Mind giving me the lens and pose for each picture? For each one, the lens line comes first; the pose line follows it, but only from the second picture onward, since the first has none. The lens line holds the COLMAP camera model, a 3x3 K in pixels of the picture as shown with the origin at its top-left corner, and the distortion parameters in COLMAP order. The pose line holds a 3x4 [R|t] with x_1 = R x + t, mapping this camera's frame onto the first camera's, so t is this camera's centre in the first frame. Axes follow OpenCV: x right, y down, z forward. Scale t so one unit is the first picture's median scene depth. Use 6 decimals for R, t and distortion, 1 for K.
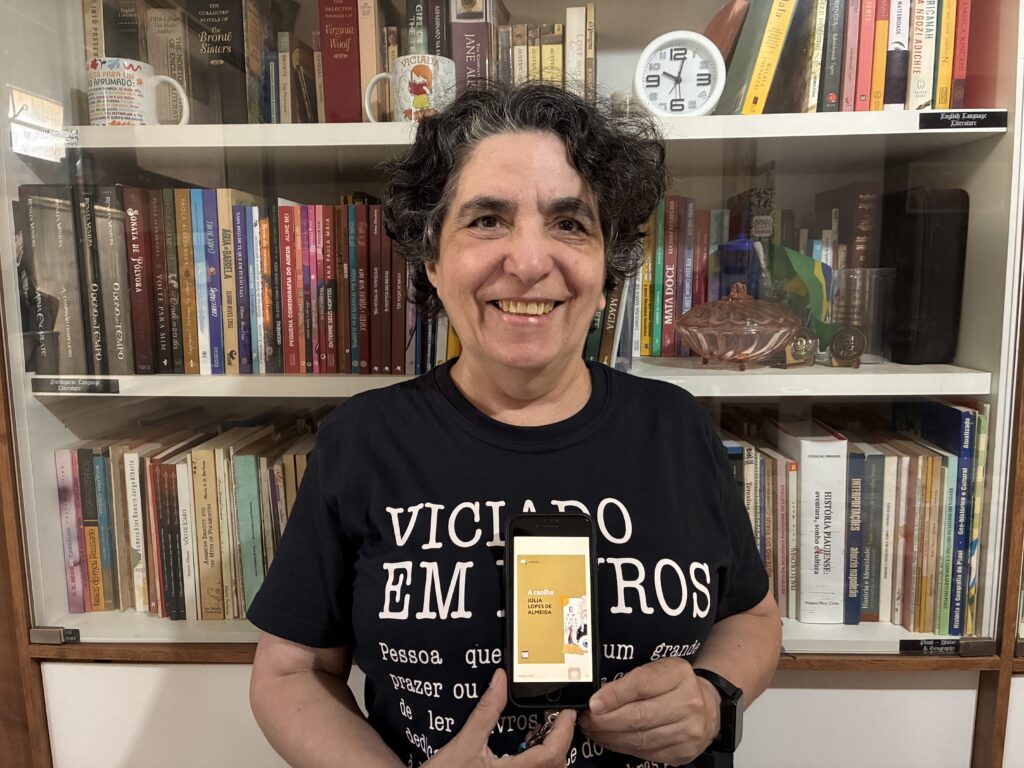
lens RADIAL K [[776.4, 0, 513.6], [0, 776.4, 380.9], [0, 0, 1]] dist [0.081391, -0.107984]
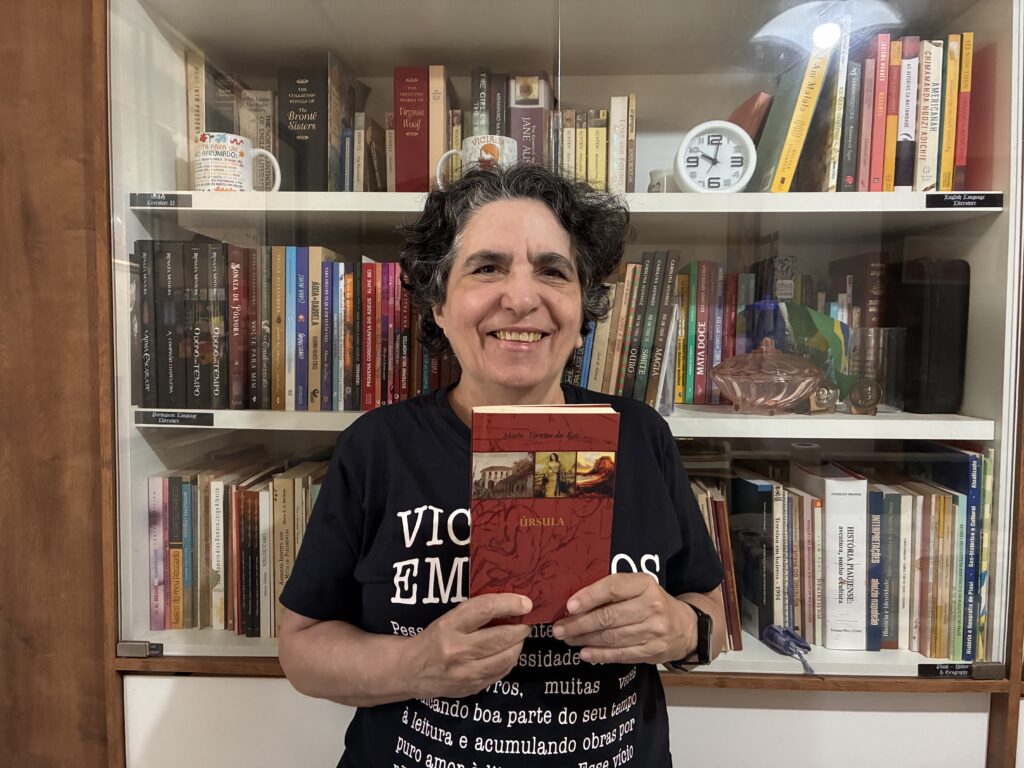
lens RADIAL K [[776.4, 0, 513.6], [0, 776.4, 380.9], [0, 0, 1]] dist [0.081391, -0.107984]
pose [[0.999813, 0.018422, 0.005899, -0.082872], [-0.017905, 0.996782, -0.078130, 0.031061], [-0.007319, 0.078010, 0.996926, -0.114393]]
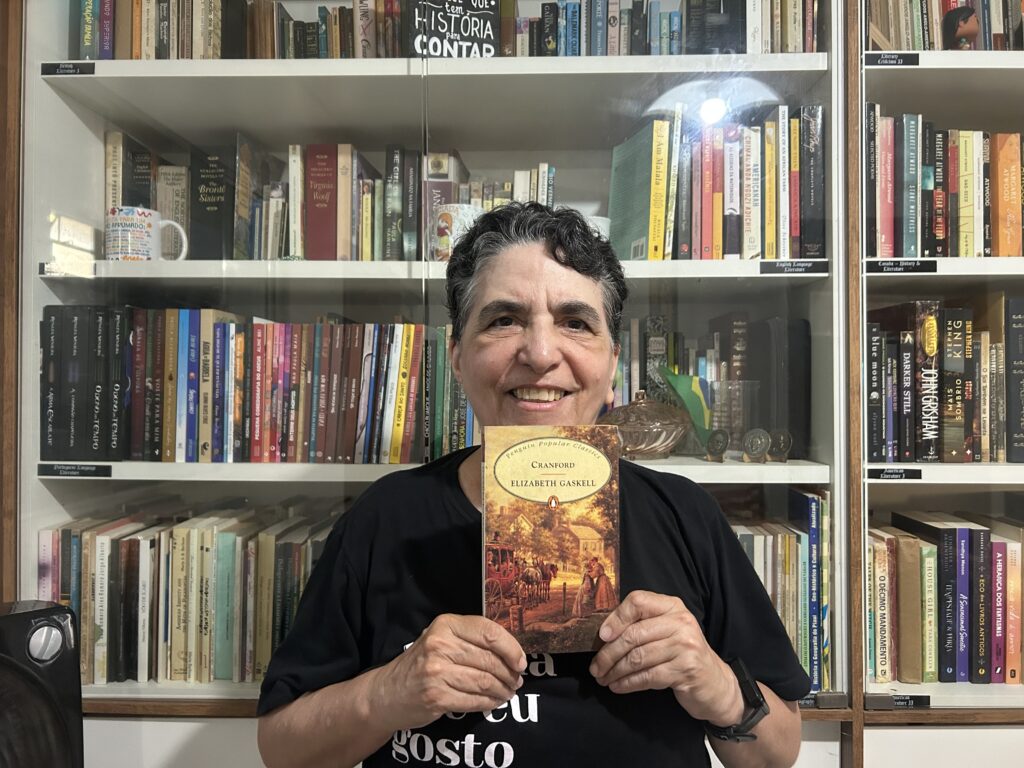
lens RADIAL K [[777.8, 0, 516.2], [0, 777.8, 382.9], [0, 0, 1]] dist [0.029486, -0.034351]
pose [[0.999649, 0.011787, 0.023717, 0.079024], [-0.008322, 0.989942, -0.141228, 0.036040], [-0.025143, 0.140981, 0.989693, -0.202120]]
